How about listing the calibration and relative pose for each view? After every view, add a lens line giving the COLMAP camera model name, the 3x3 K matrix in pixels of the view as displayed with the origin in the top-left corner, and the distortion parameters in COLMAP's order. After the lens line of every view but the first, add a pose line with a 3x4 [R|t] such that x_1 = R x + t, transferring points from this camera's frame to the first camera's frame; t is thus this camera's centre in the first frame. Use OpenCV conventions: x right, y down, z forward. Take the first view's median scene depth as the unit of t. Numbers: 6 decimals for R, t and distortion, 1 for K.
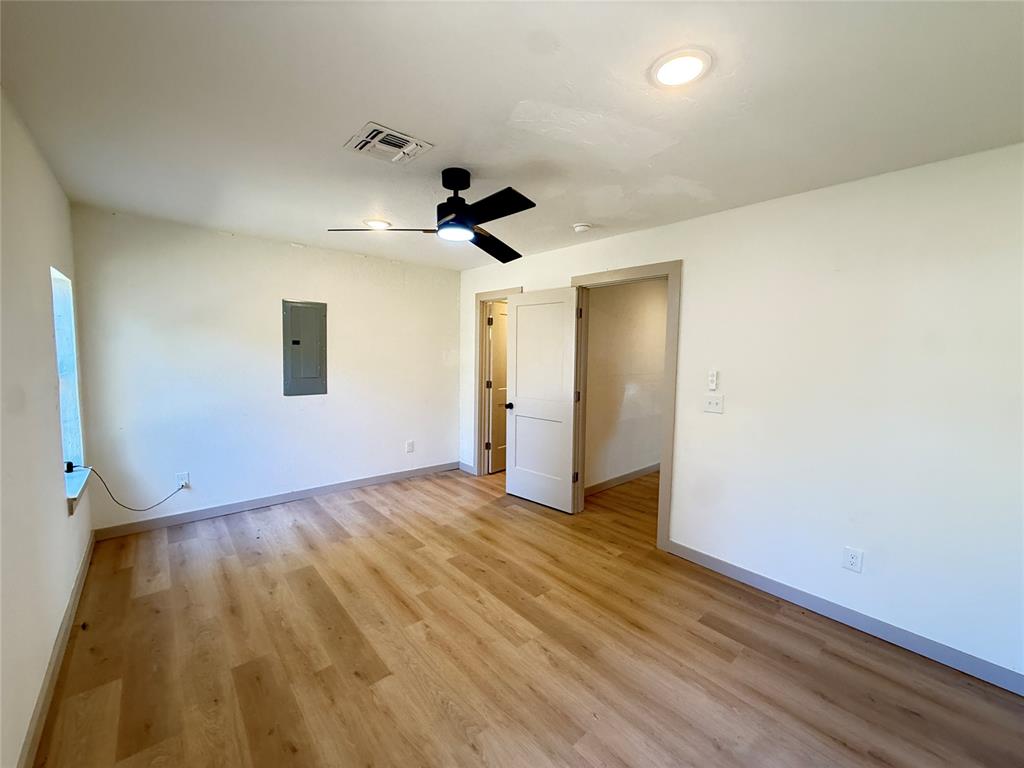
lens RADIAL K [[413.5, 0, 512.0], [0, 413.5, 384.0], [0, 0, 1]] dist [-0.000521, -0.000156]
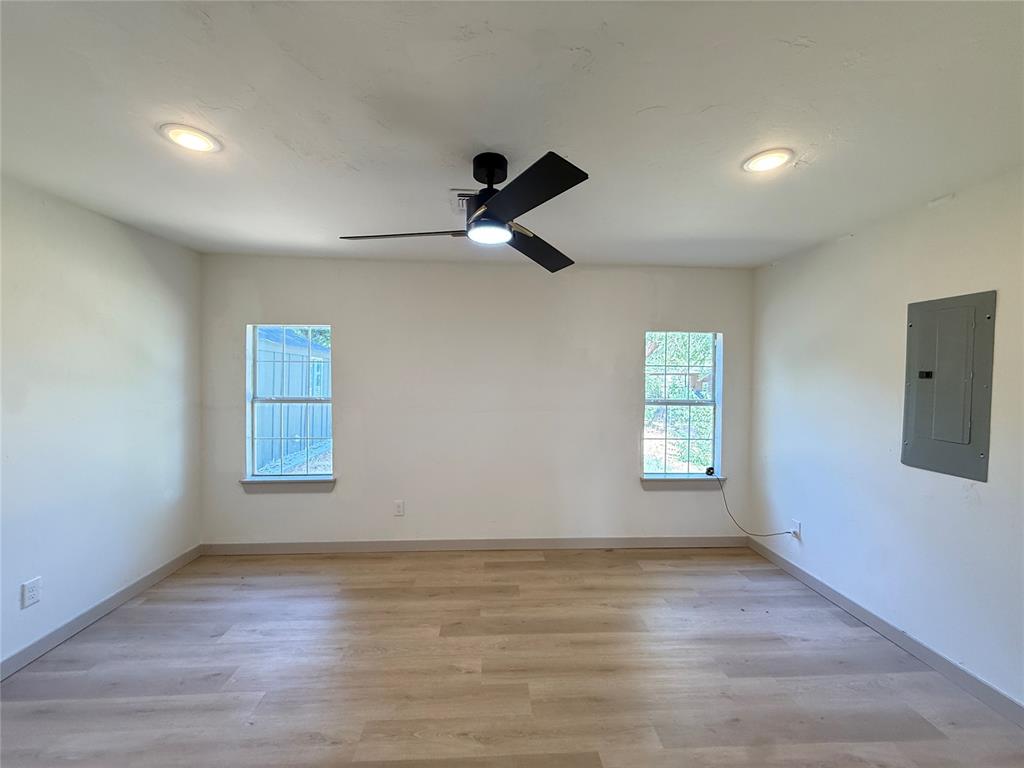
lens RADIAL K [[413.5, 0, 512.0], [0, 413.5, 384.0], [0, 0, 1]] dist [-0.000521, -0.000156]
pose [[-0.626964, -0.009746, -0.778988, 0.395108], [-0.085307, 0.994768, 0.056213, -0.104147], [0.774364, 0.101696, -0.624515, 1.342969]]
